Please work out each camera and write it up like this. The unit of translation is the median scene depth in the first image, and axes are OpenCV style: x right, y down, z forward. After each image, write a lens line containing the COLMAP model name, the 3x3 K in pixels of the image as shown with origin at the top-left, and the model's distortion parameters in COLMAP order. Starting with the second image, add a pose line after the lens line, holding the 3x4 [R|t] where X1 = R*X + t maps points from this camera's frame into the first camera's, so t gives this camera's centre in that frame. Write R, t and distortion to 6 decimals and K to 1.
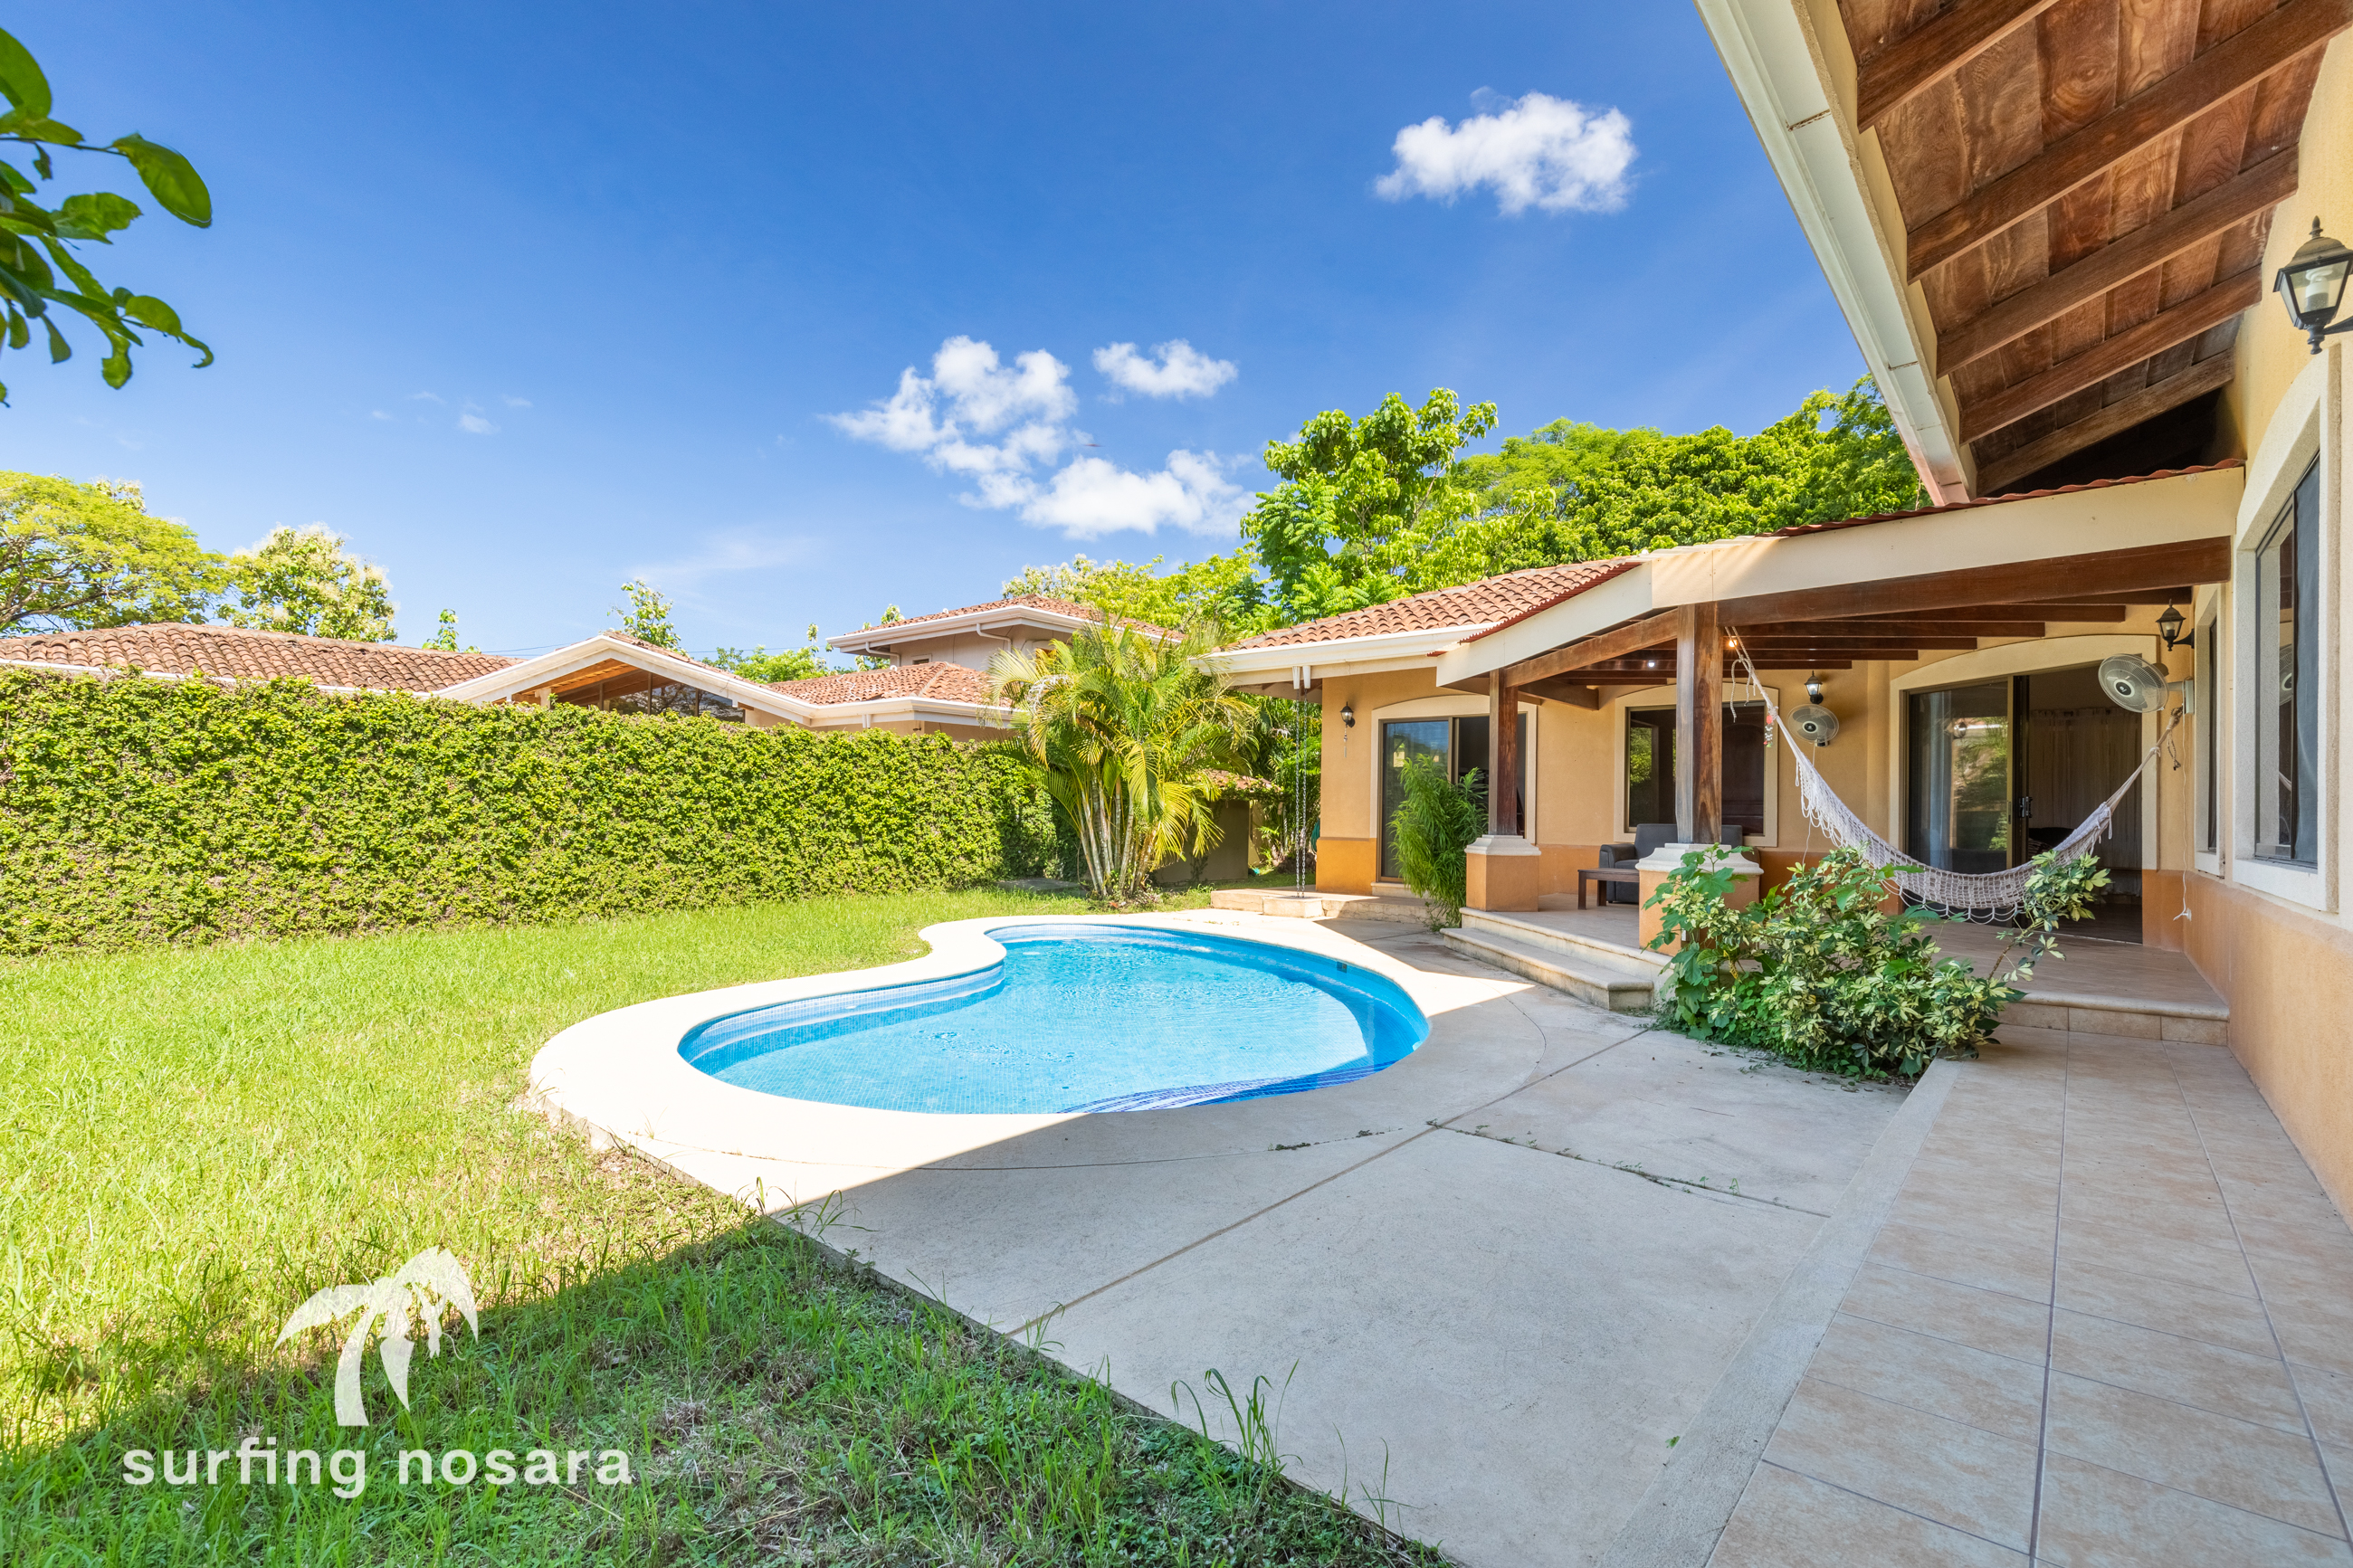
lens RADIAL K [[1071.2, 0, 1178.2], [0, 1071.2, 795.5], [0, 0, 1]] dist [0.003081, 0.000857]
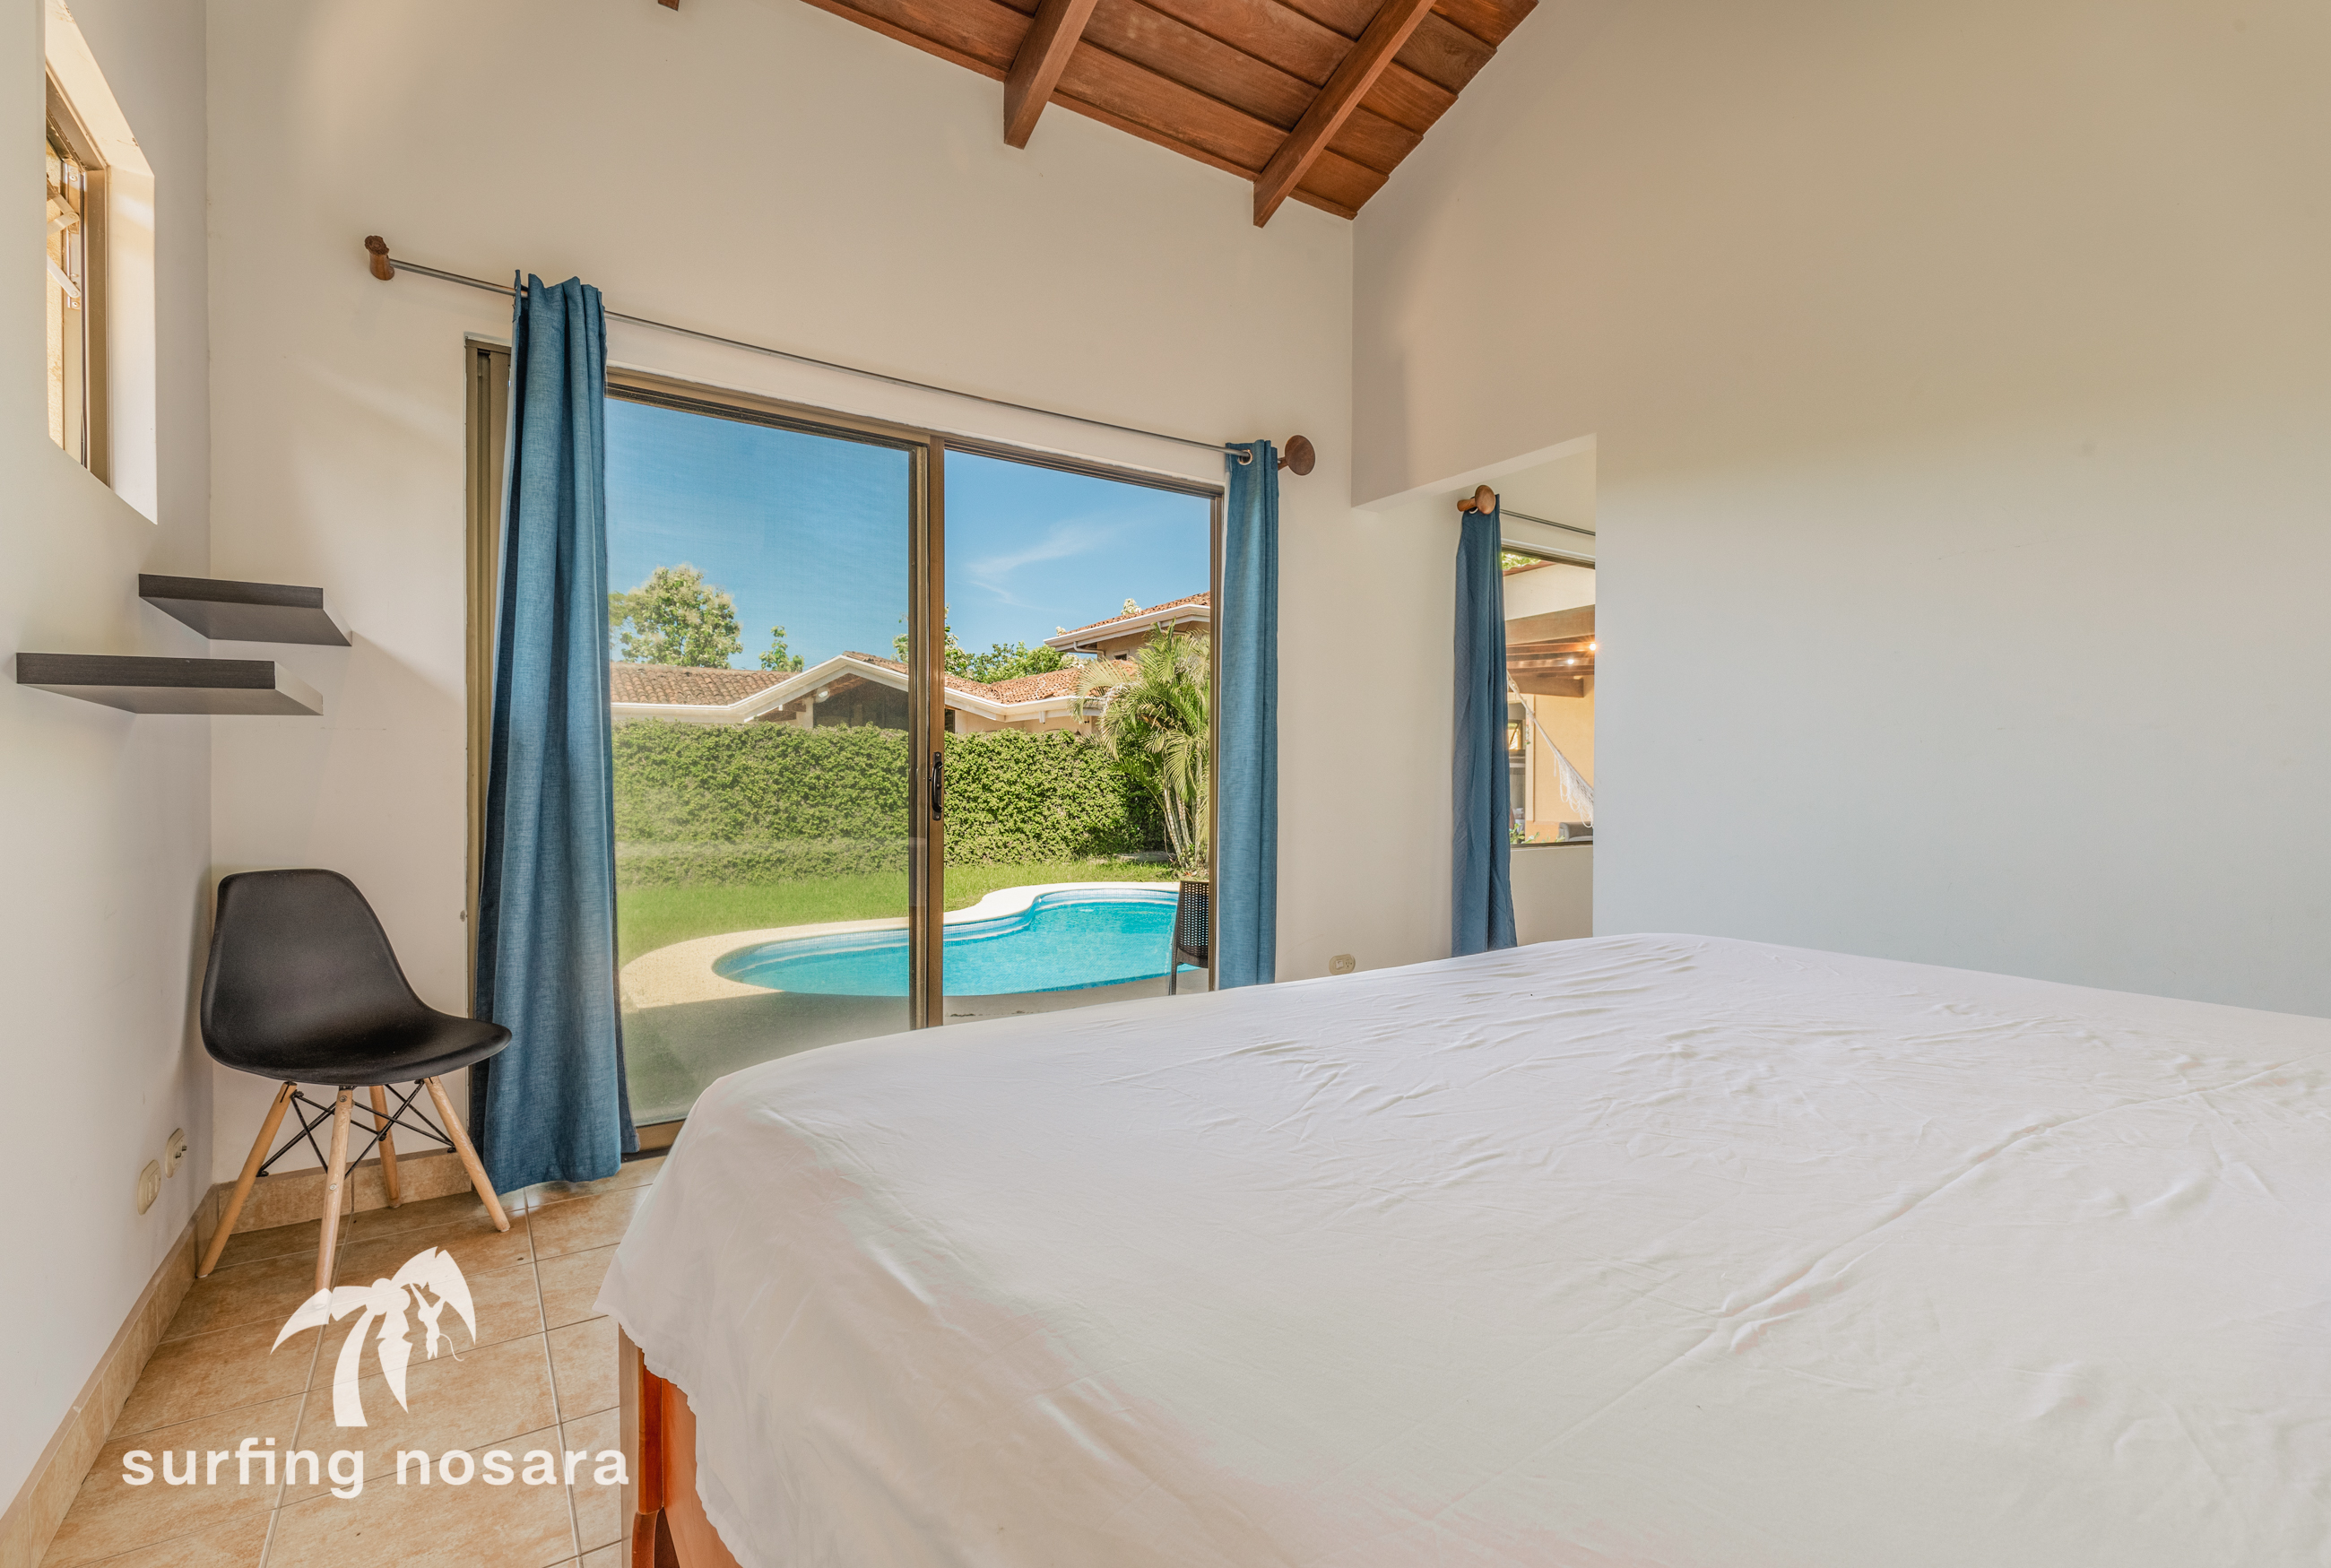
lens RADIAL K [[1071.0, 0, 1166.8], [0, 1071.0, 792.7], [0, 0, 1]] dist [-0.001151, -0.000070]
pose [[0.960905, -0.010766, -0.276668, 0.263381], [0.017515, 0.999606, 0.021933, -0.014852], [0.276323, -0.025922, 0.960715, -0.148838]]
